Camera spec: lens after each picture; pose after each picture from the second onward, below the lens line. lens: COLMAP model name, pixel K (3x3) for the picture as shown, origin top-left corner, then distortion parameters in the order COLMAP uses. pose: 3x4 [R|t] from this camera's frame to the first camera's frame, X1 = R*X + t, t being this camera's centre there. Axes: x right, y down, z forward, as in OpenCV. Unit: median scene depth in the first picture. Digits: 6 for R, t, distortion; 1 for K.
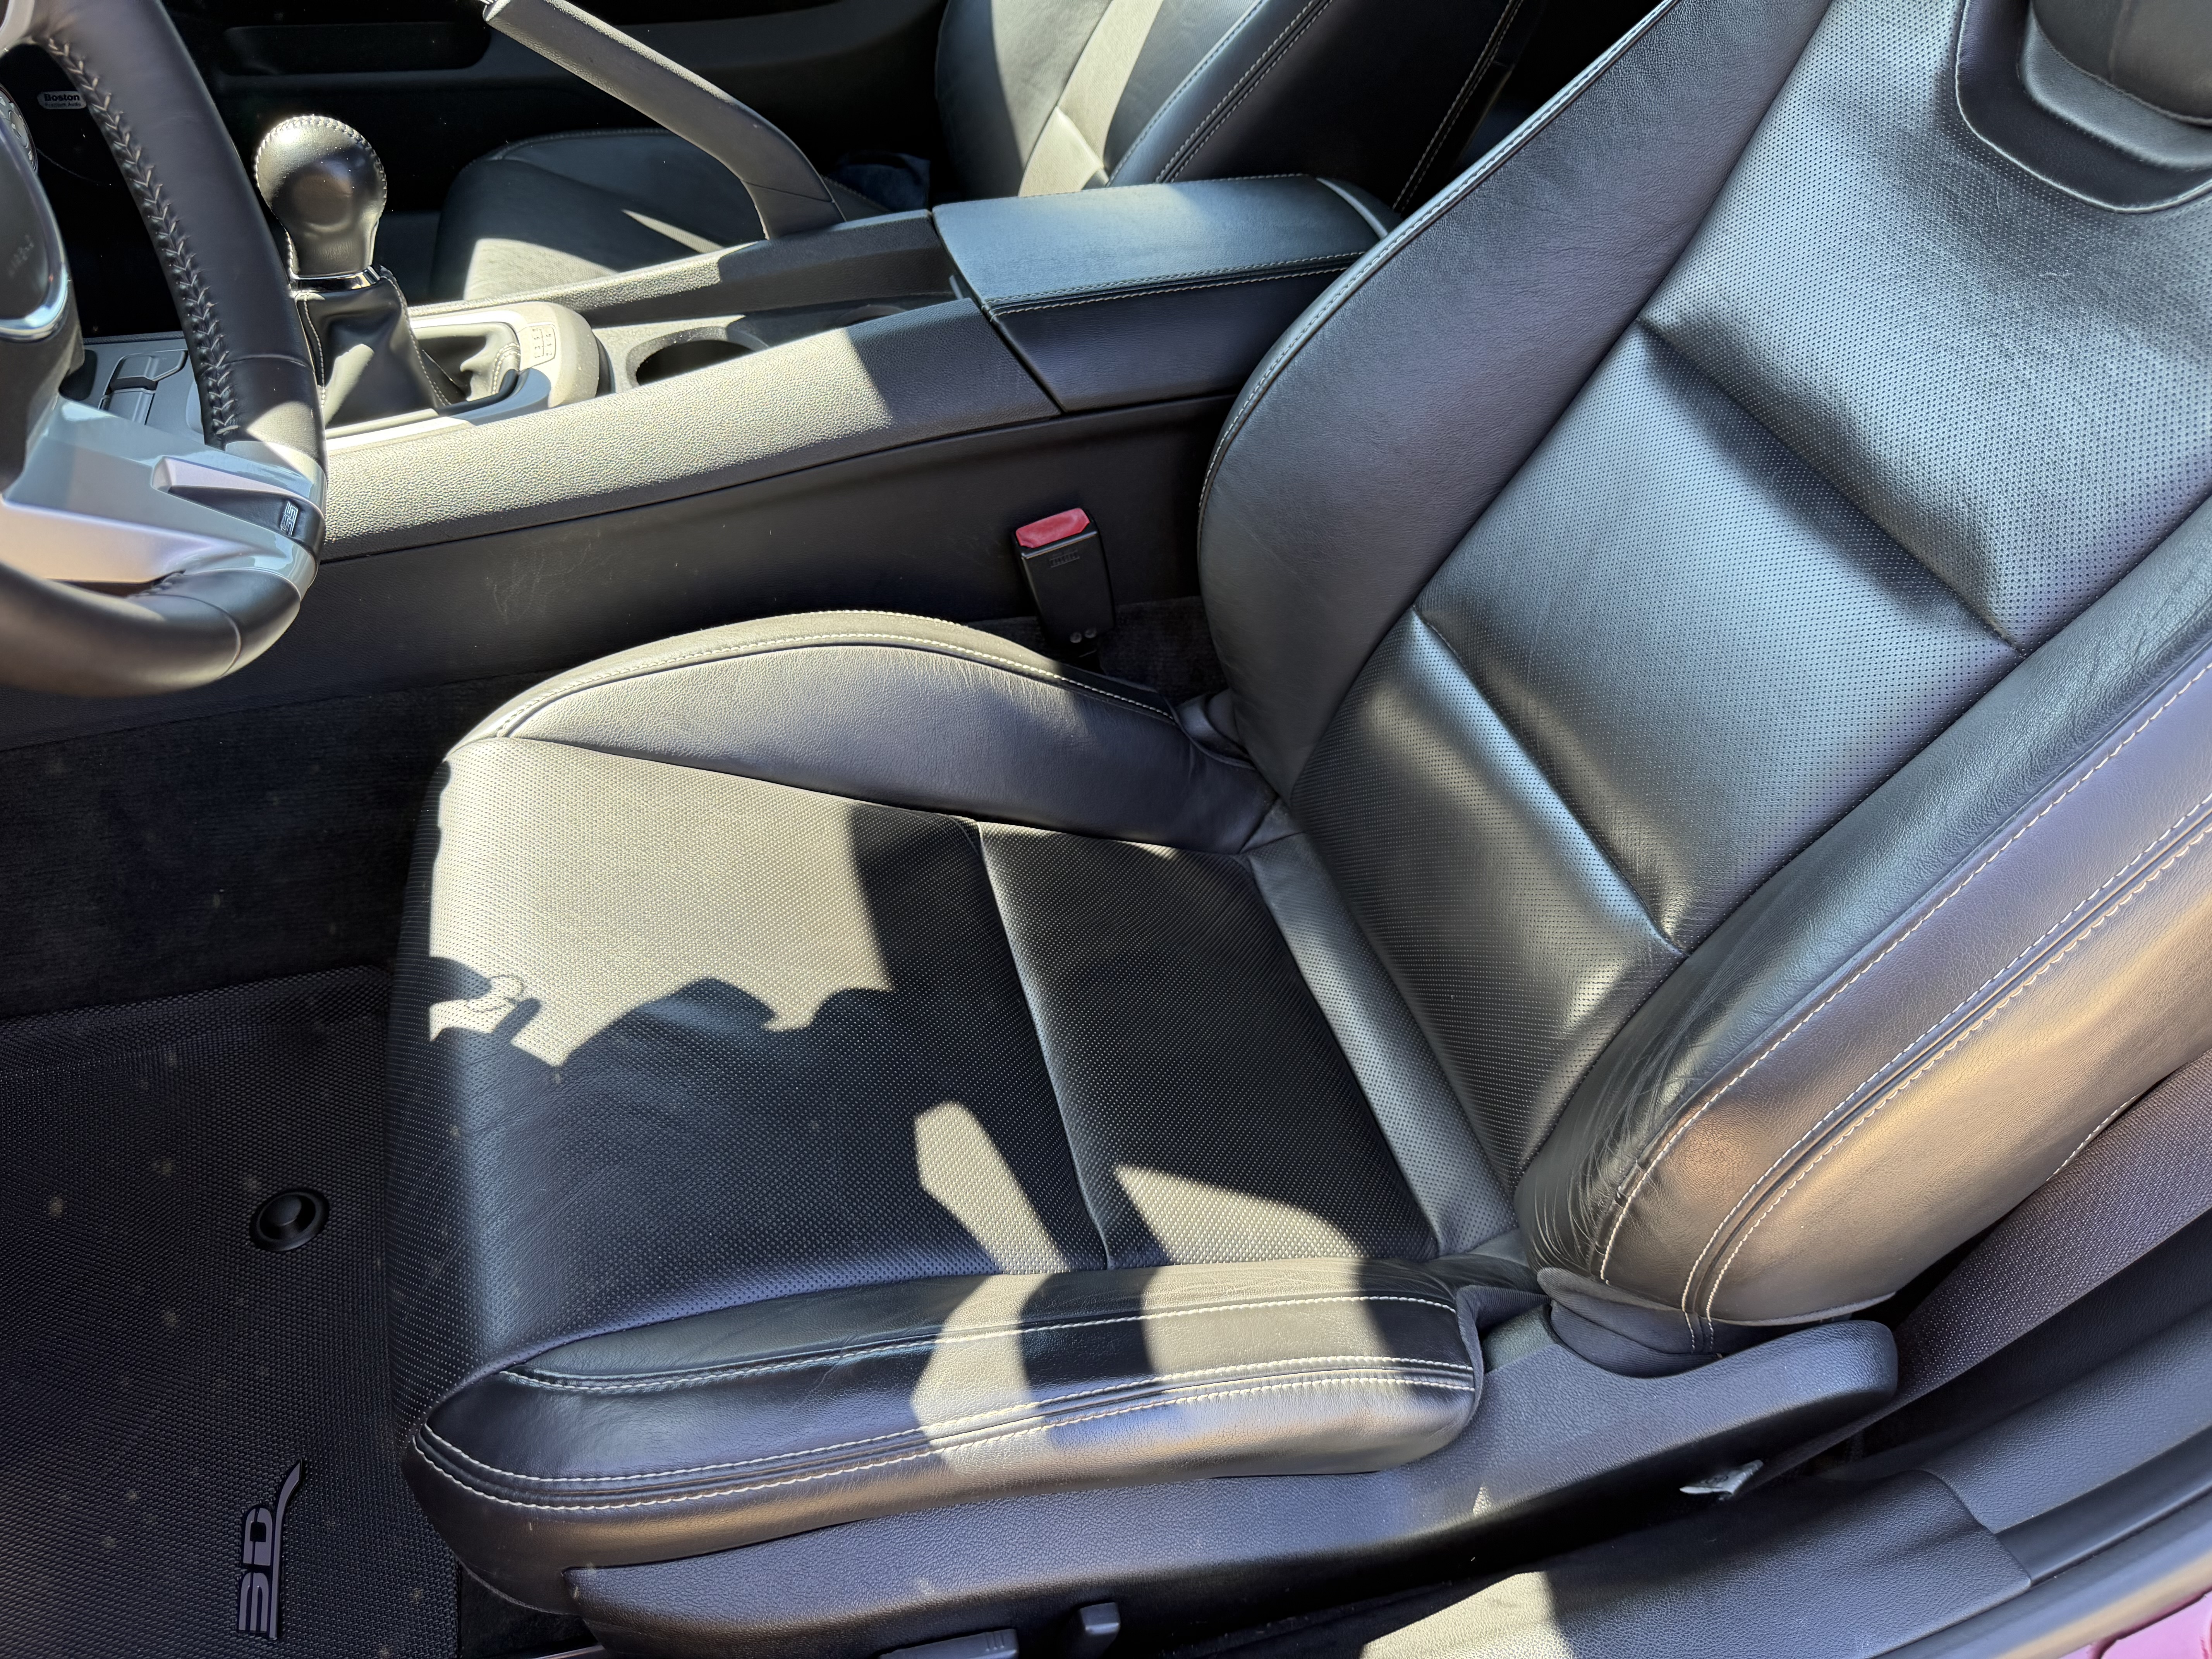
lens RADIAL K [[1588.7, 0, 1105.5], [0, 1588.7, 877.6], [0, 0, 1]] dist [-0.007473, -0.005298]
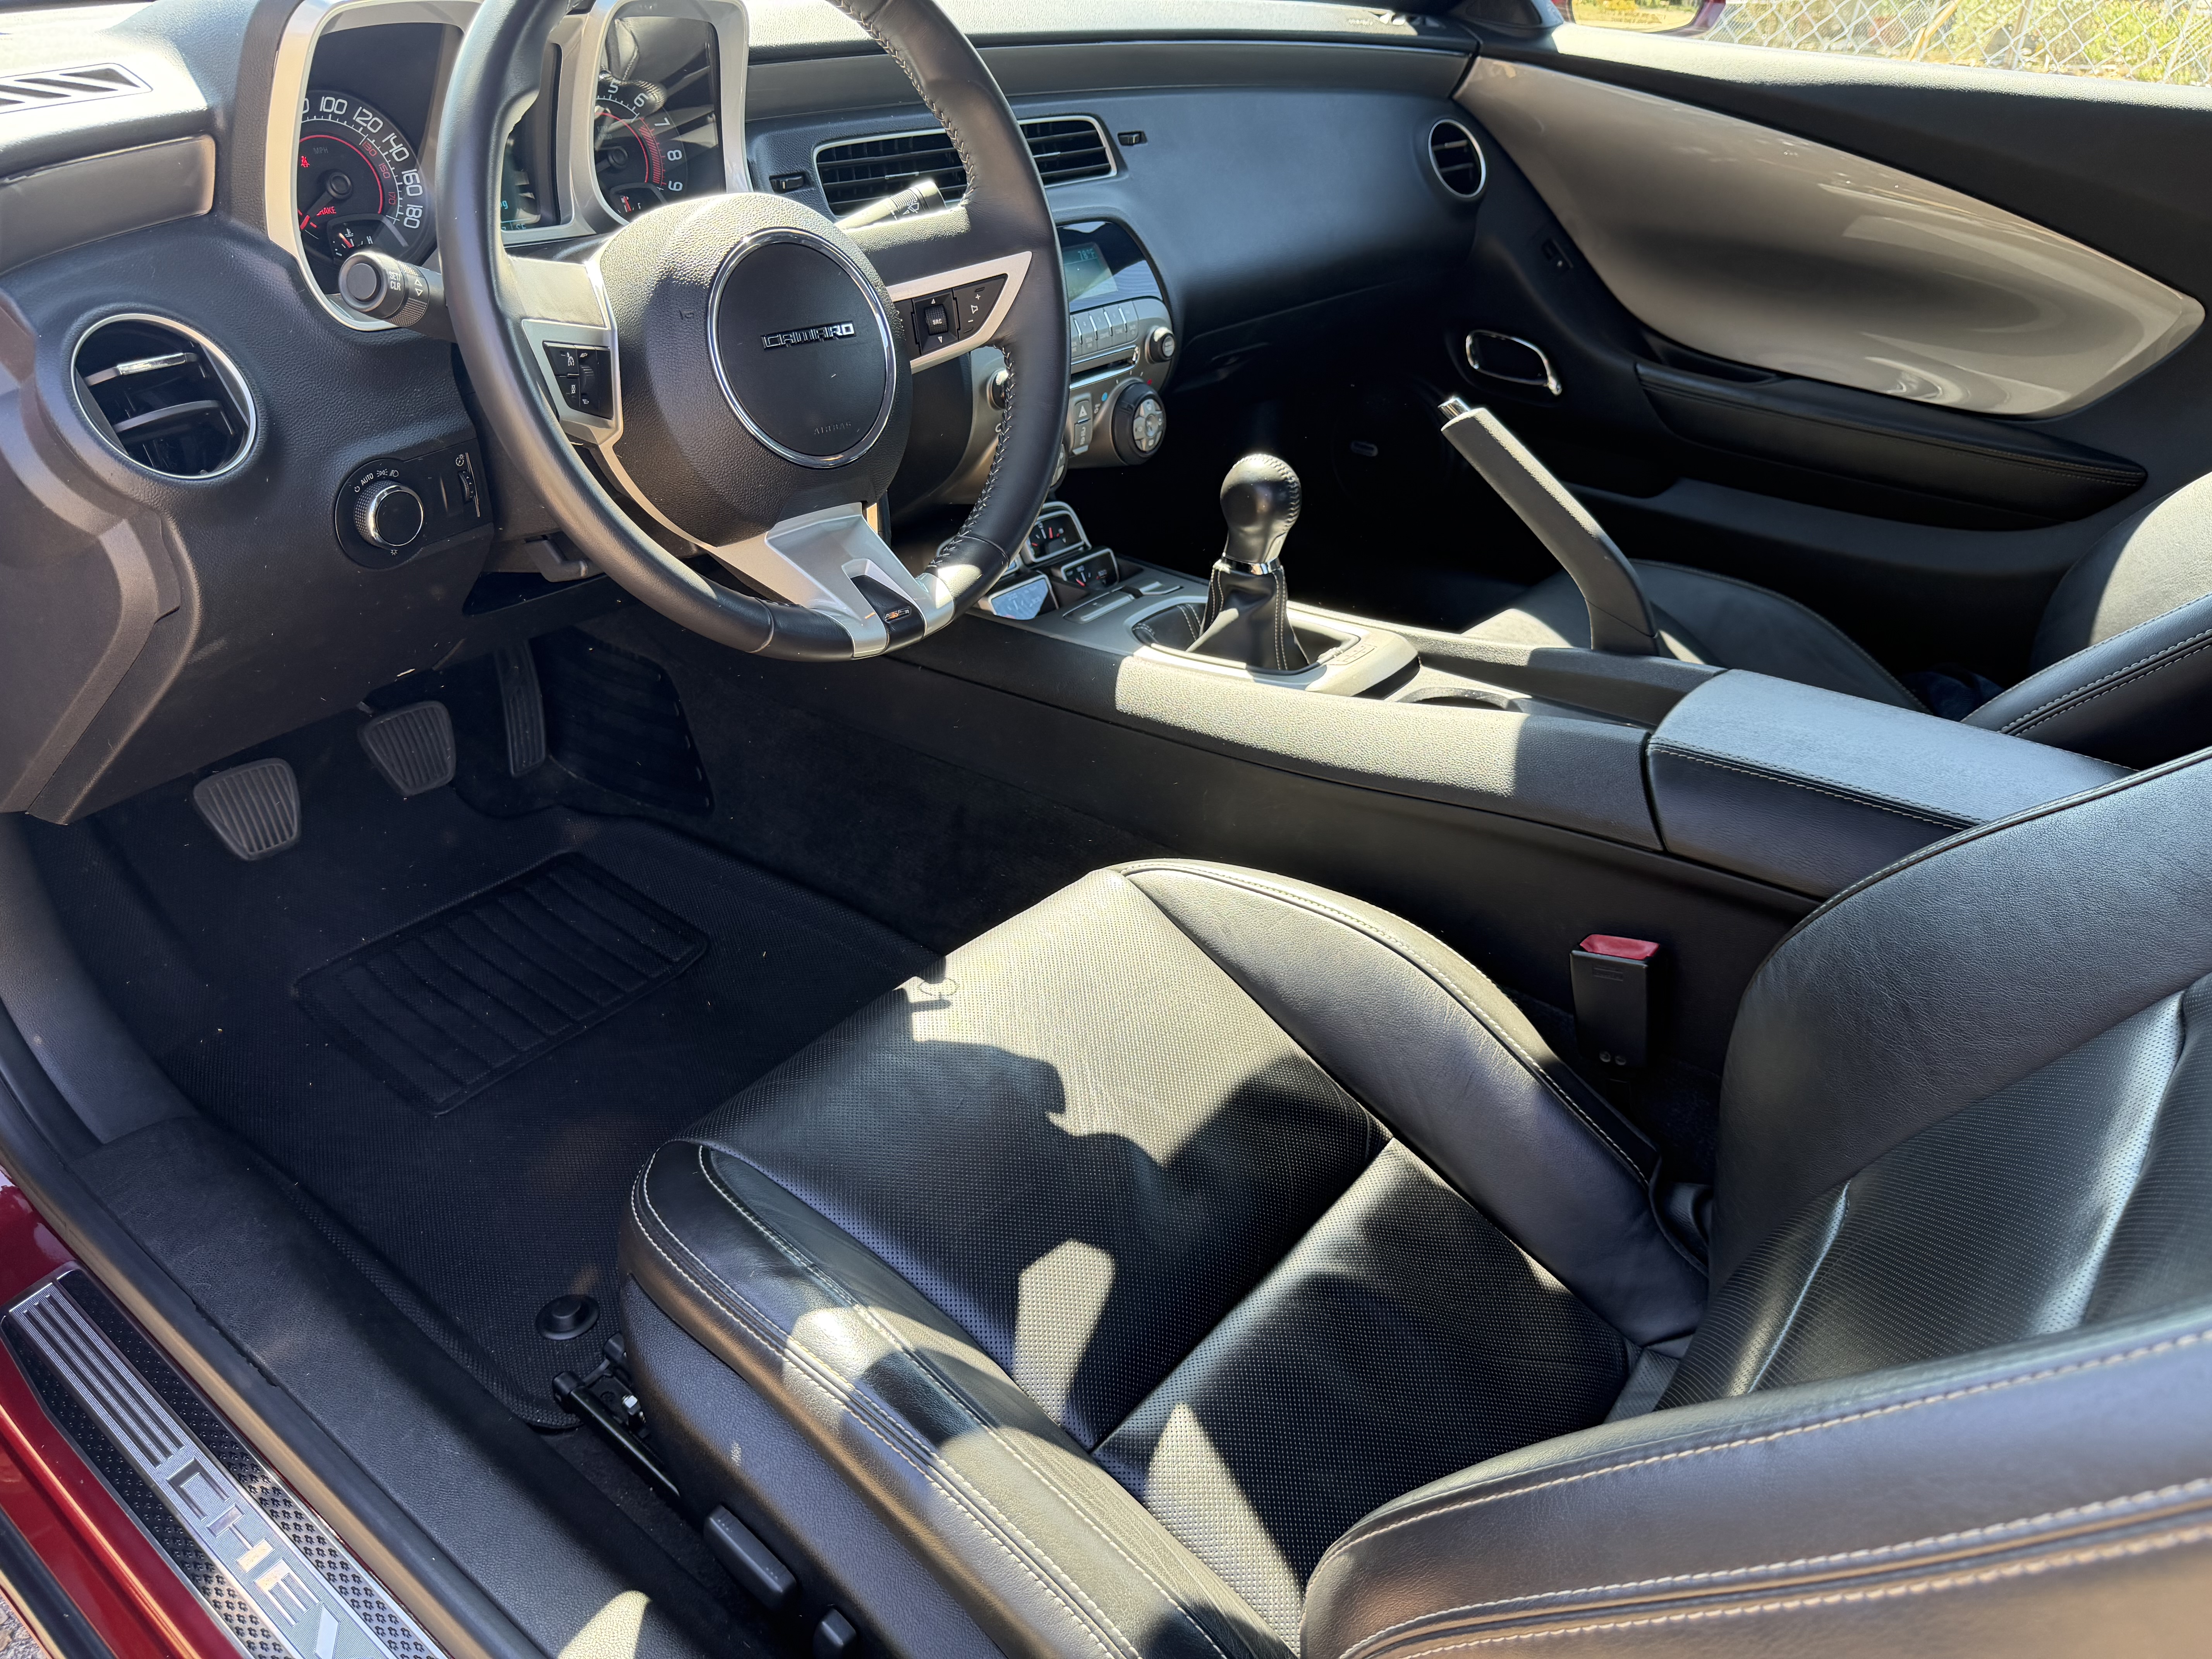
lens RADIAL K [[1588.7, 0, 1105.5], [0, 1588.7, 877.6], [0, 0, 1]] dist [-0.007473, -0.005298]
pose [[0.556553, 0.381692, -0.737943, 0.594365], [-0.564735, 0.825272, 0.000942, -0.078067], [0.609363, 0.416218, 0.674863, 0.086449]]
